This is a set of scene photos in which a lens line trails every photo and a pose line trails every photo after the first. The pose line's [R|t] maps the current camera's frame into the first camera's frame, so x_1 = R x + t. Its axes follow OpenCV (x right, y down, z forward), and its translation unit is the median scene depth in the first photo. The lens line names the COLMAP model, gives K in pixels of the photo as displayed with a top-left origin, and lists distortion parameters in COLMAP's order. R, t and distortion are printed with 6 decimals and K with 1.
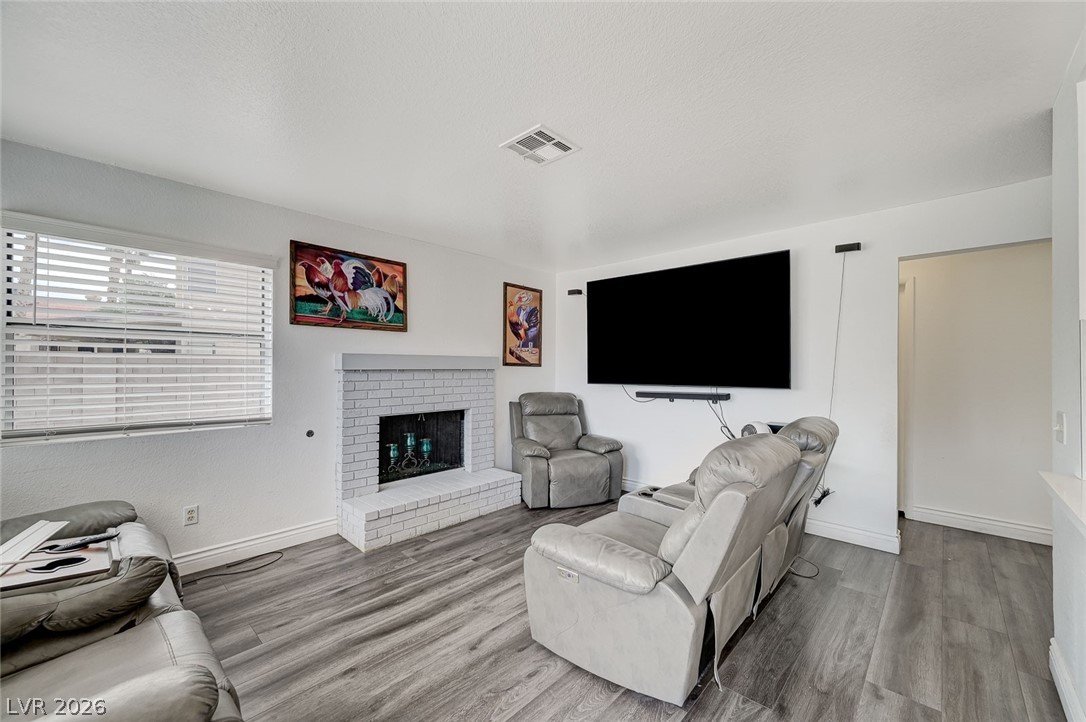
lens RADIAL K [[430.7, 0, 552.6], [0, 430.7, 366.2], [0, 0, 1]] dist [-0.000987, 0.000196]
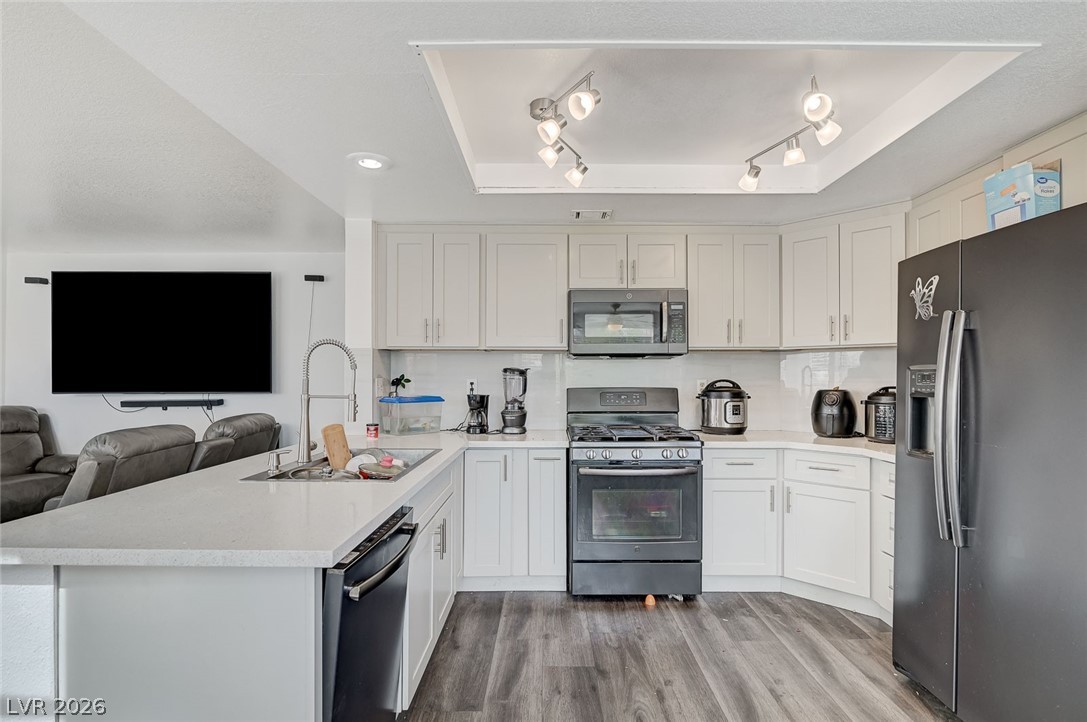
lens RADIAL K [[524.2, 0, 546.3], [0, 524.2, 372.1], [0, 0, 1]] dist [-0.014619, -0.000087]
pose [[0.739046, 0.001720, 0.673652, 0.145287], [-0.000764, 0.999998, -0.001715, -0.000623], [-0.673654, 0.000753, 0.739046, -0.487465]]
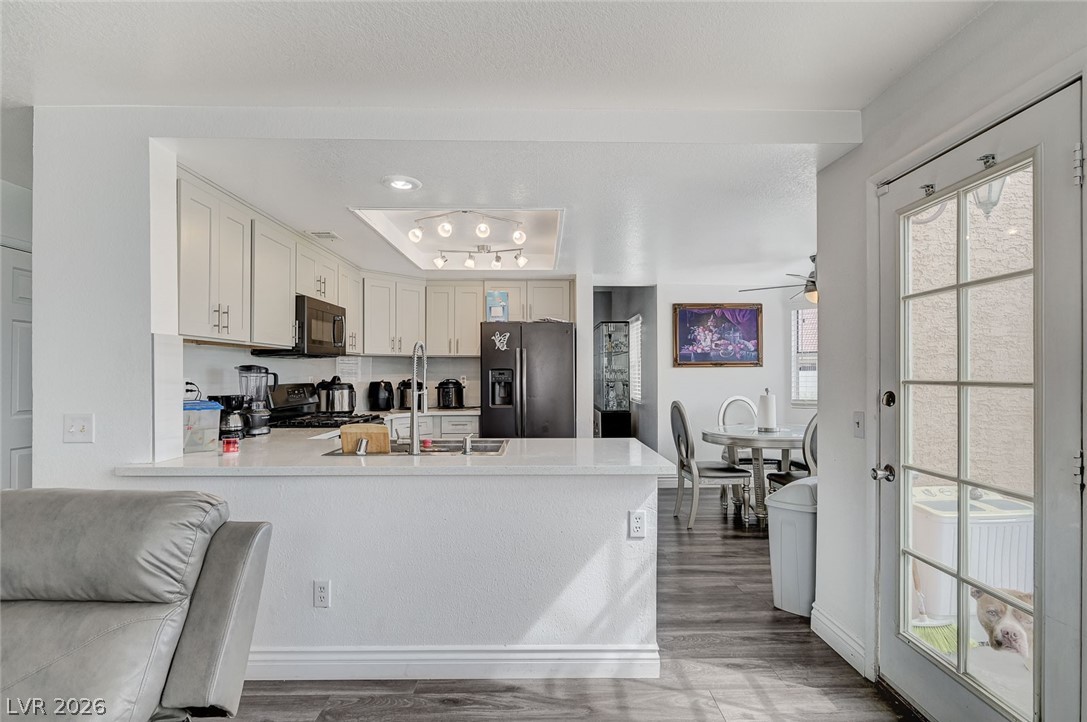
lens RADIAL K [[524.2, 0, 546.3], [0, 524.2, 372.1], [0, 0, 1]] dist [-0.014619, -0.000087]
pose [[-0.690468, -0.002681, 0.723358, -0.239231], [-0.004220, 0.999991, -0.000322, -0.000117], [-0.723351, -0.003275, -0.690473, 0.484718]]
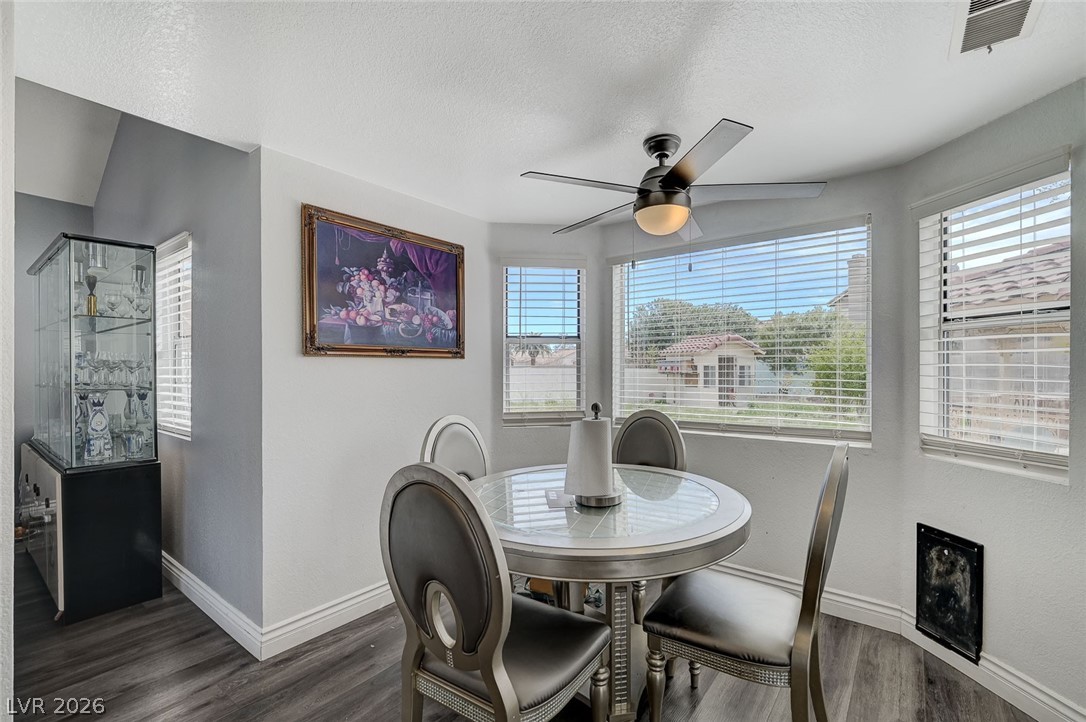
lens RADIAL K [[478.6, 0, 548.4], [0, 478.6, 368.5], [0, 0, 1]] dist [-0.008229, 0.000133]
pose [[-0.995963, -0.003196, -0.089704, 0.376898], [-0.002743, 0.999983, -0.005170, 0.001831], [0.089719, -0.004903, -0.995955, -0.244864]]
